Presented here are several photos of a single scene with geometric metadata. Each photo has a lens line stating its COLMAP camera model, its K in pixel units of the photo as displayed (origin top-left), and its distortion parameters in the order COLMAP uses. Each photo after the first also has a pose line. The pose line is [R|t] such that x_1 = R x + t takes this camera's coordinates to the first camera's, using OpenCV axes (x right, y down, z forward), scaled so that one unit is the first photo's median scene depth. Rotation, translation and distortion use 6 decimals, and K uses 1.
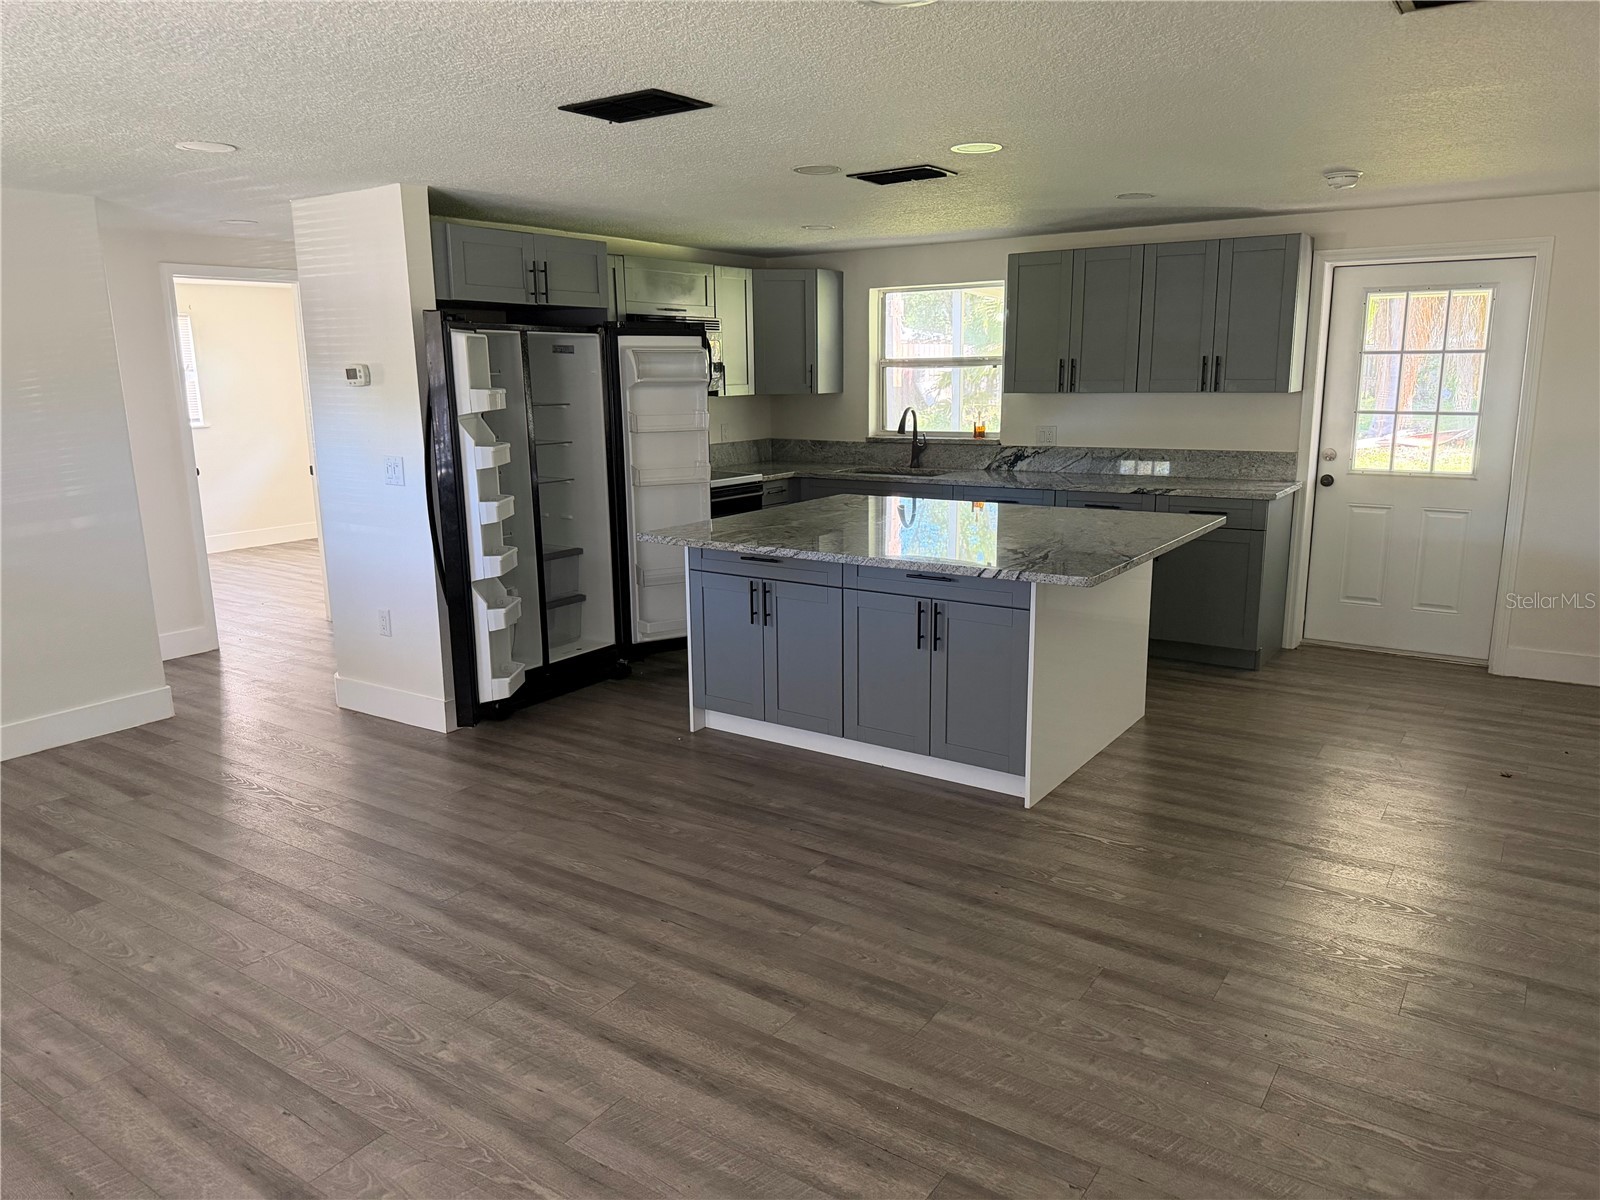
lens RADIAL K [[1120.6, 0, 790.8], [0, 1120.6, 600.1], [0, 0, 1]] dist [0.083577, -0.114554]
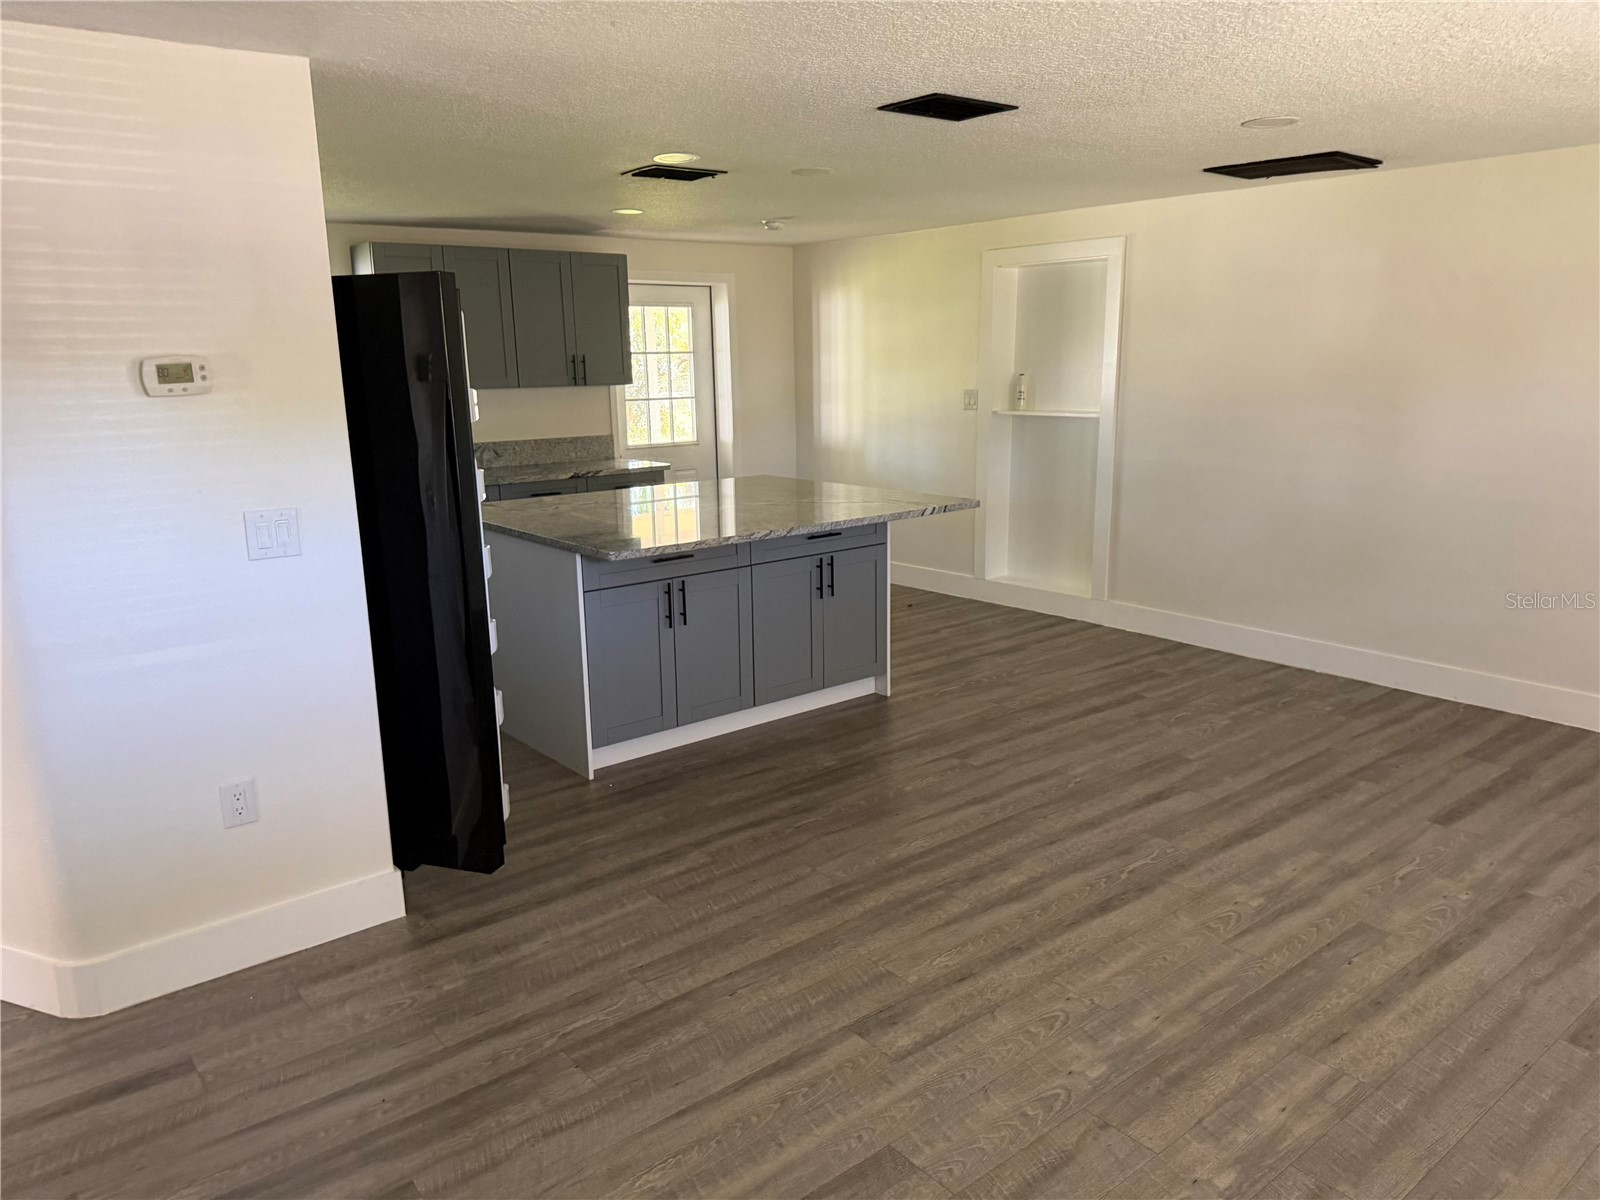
lens RADIAL K [[1120.6, 0, 790.8], [0, 1120.6, 600.1], [0, 0, 1]] dist [0.083577, -0.114554]
pose [[0.287731, -0.200939, 0.936394, -1.156665], [0.212755, 0.966722, 0.142072, -0.149354], [-0.933780, 0.158344, 0.320907, 0.769491]]
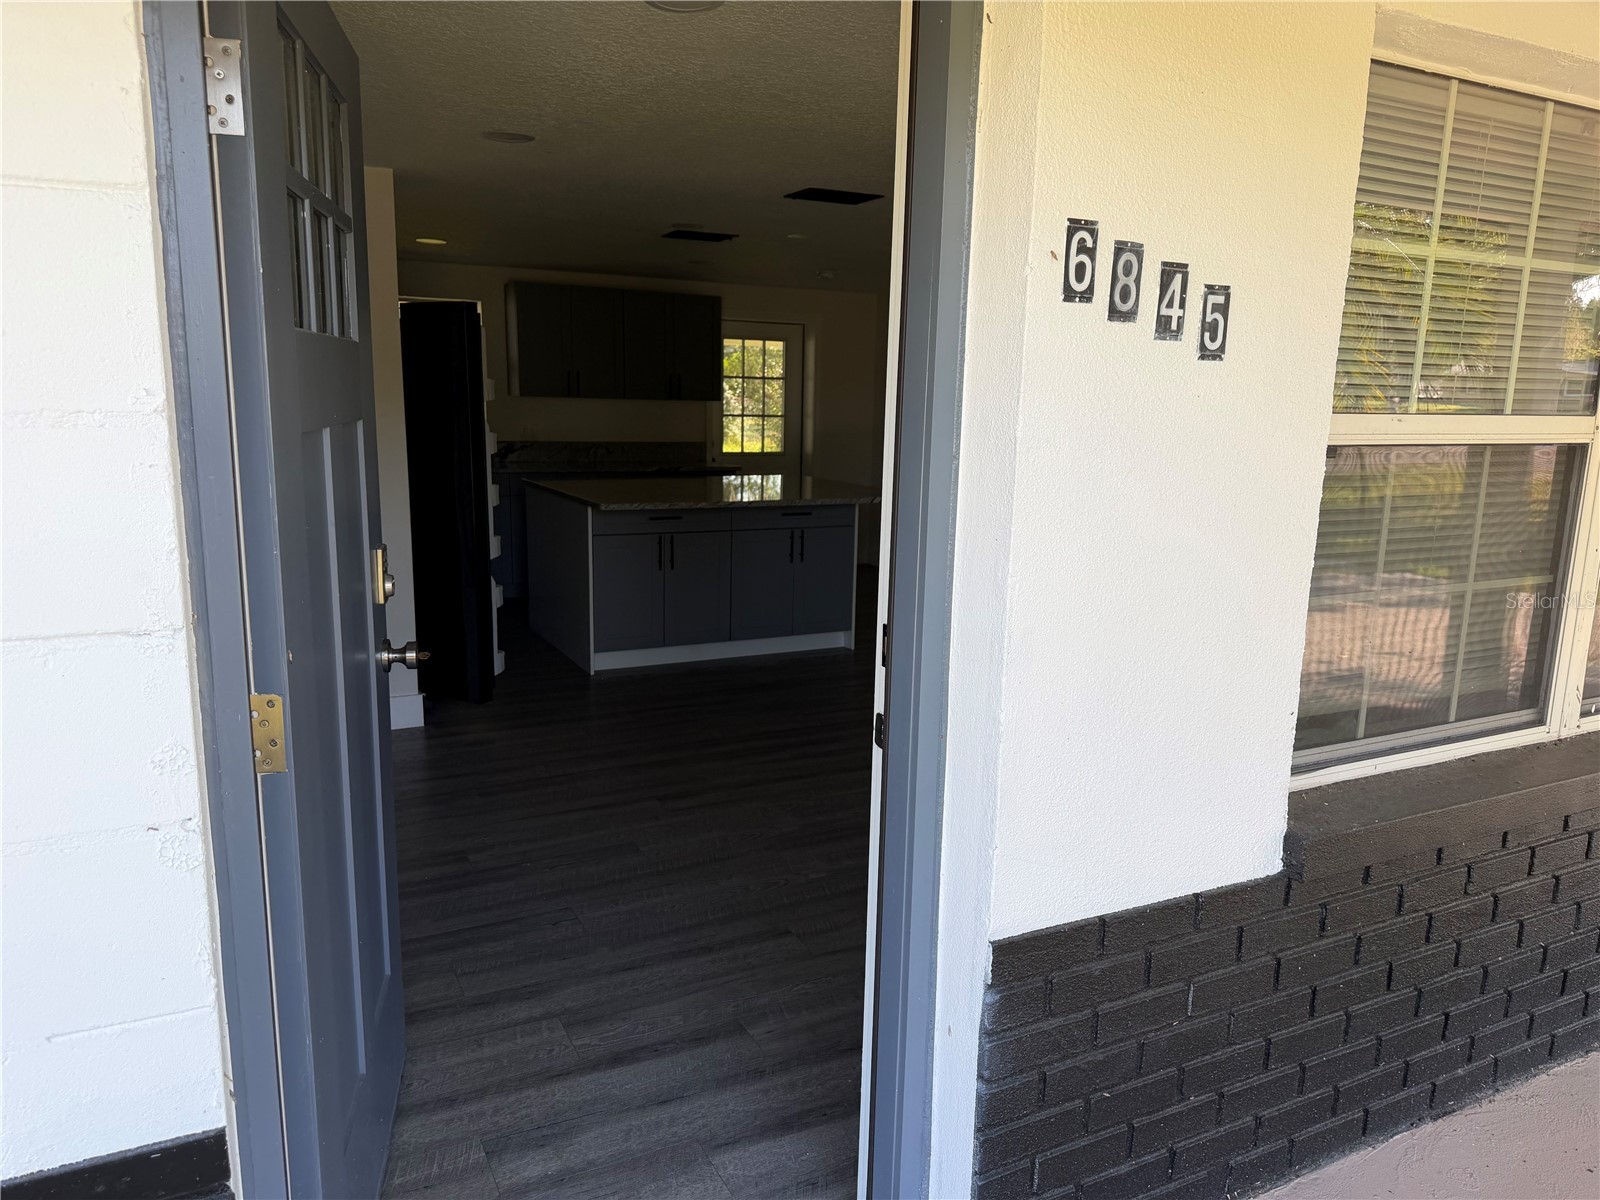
lens RADIAL K [[1120.6, 0, 790.8], [0, 1120.6, 600.1], [0, 0, 1]] dist [0.083577, -0.114554]
pose [[0.480708, -0.137040, 0.866106, -1.397555], [0.156721, 0.985236, 0.068907, -0.012140], [-0.862762, 0.102613, 0.495088, 0.308464]]
